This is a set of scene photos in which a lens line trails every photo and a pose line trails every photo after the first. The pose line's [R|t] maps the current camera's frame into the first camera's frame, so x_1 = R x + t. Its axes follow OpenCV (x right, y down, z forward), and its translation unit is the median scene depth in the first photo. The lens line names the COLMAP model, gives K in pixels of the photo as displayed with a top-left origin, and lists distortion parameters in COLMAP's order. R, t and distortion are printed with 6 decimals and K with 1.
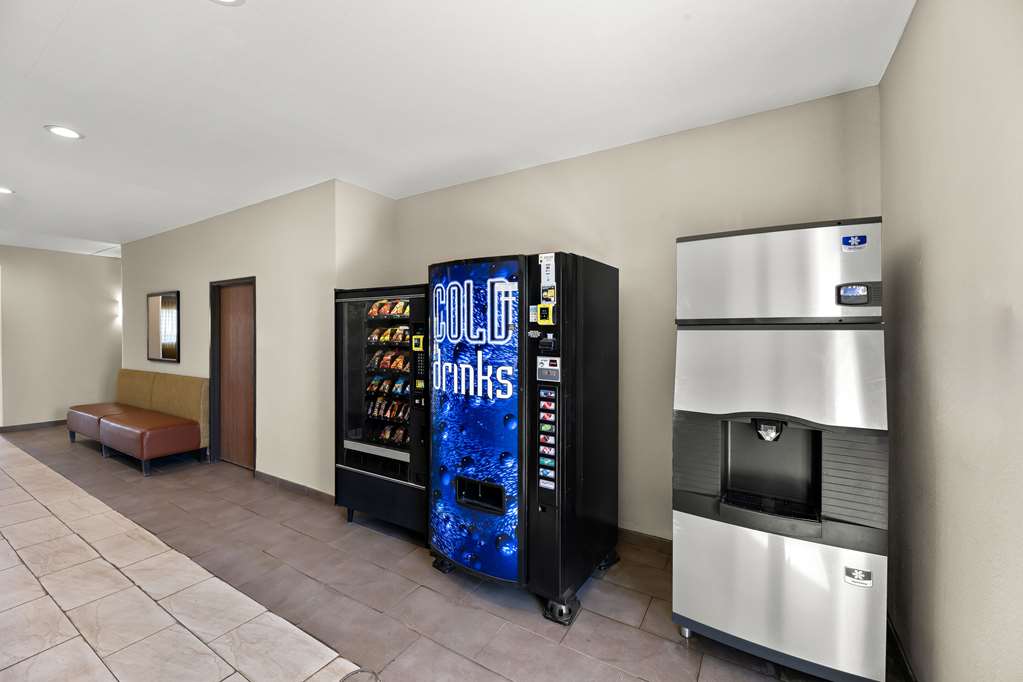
lens RADIAL K [[402.5, 0, 505.7], [0, 402.5, 341.0], [0, 0, 1]] dist [0.001960, 0.000285]
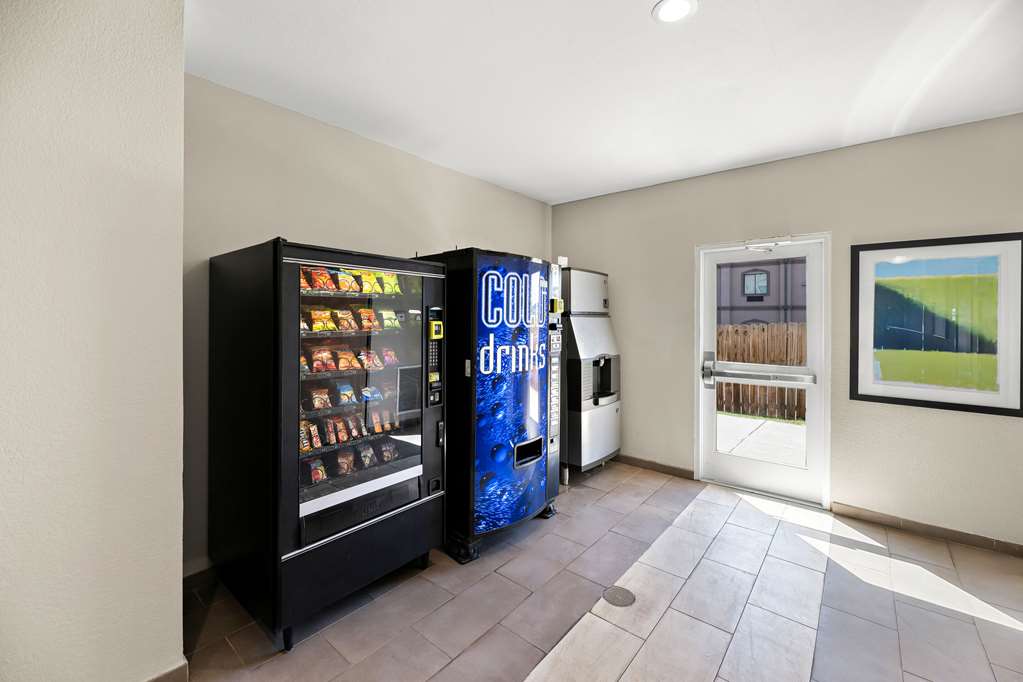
lens RADIAL K [[402.5, 0, 513.9], [0, 402.5, 317.1], [0, 0, 1]] dist [0.001960, 0.000285]
pose [[0.174170, -0.004004, 0.984707, -1.223814], [0.009916, 0.999948, 0.002312, -0.026147], [-0.984666, 0.009362, 0.174201, 0.800359]]
